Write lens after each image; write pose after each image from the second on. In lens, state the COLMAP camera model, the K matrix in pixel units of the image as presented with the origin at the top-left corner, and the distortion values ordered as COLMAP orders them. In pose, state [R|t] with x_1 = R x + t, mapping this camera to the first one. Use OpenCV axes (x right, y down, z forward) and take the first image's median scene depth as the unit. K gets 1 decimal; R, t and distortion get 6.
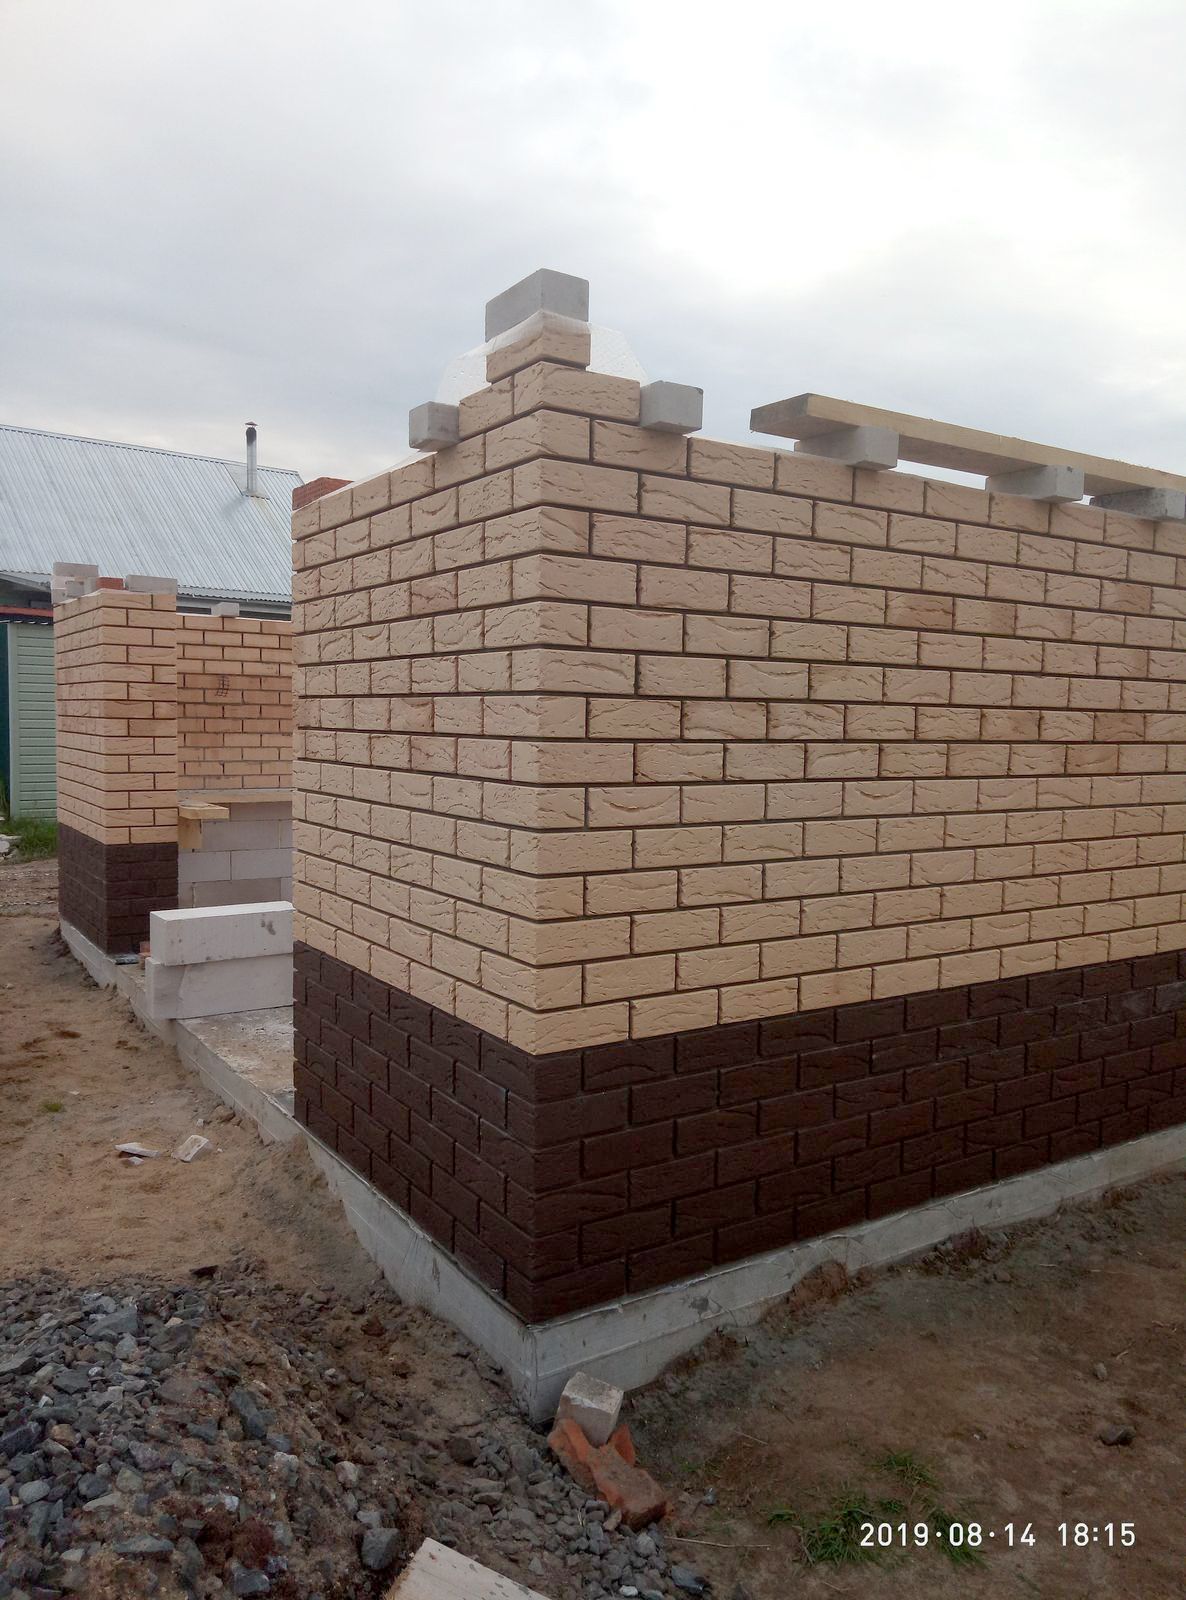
lens RADIAL K [[1150.1, 0, 590.2], [0, 1150.1, 793.4], [0, 0, 1]] dist [0.004552, -0.002386]
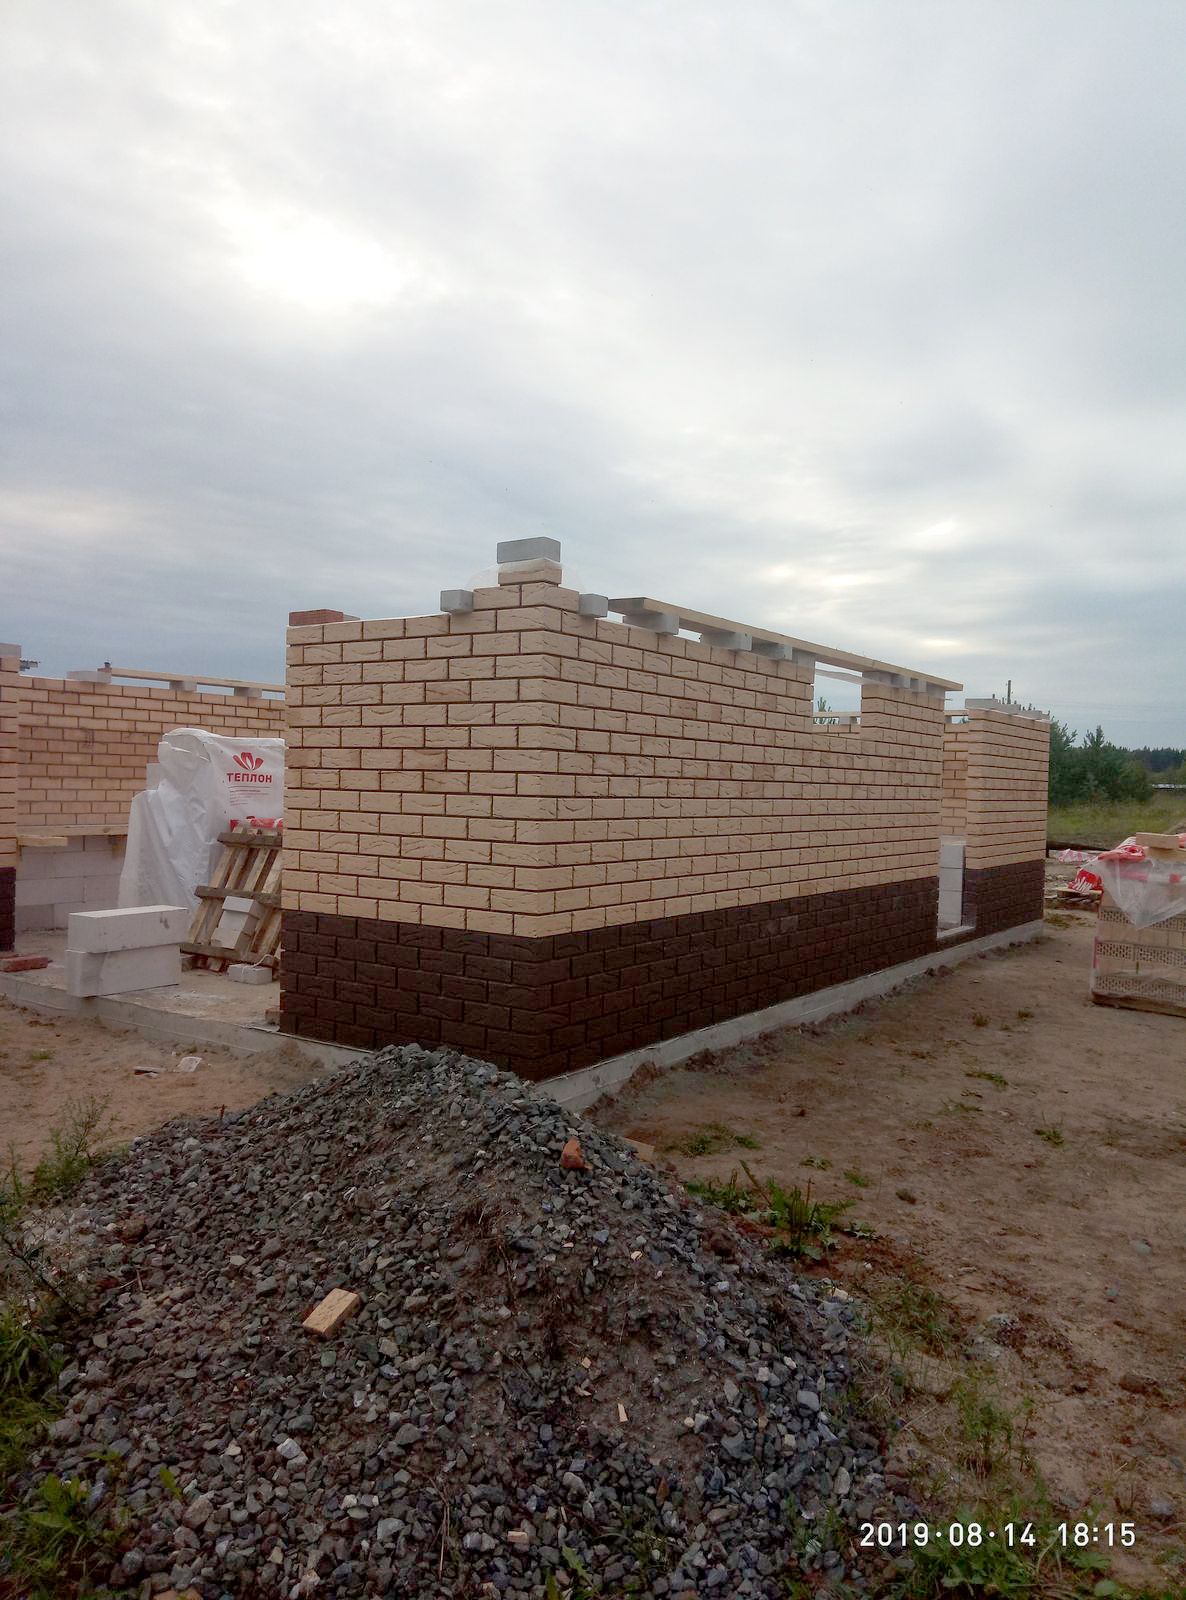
lens RADIAL K [[1150.1, 0, 590.2], [0, 1150.1, 793.4], [0, 0, 1]] dist [0.004552, -0.002386]
pose [[0.923039, 0.003311, 0.384691, -0.588850], [0.015221, 0.998866, -0.045120, 0.063513], [-0.384404, 0.047503, 0.921942, -0.679671]]
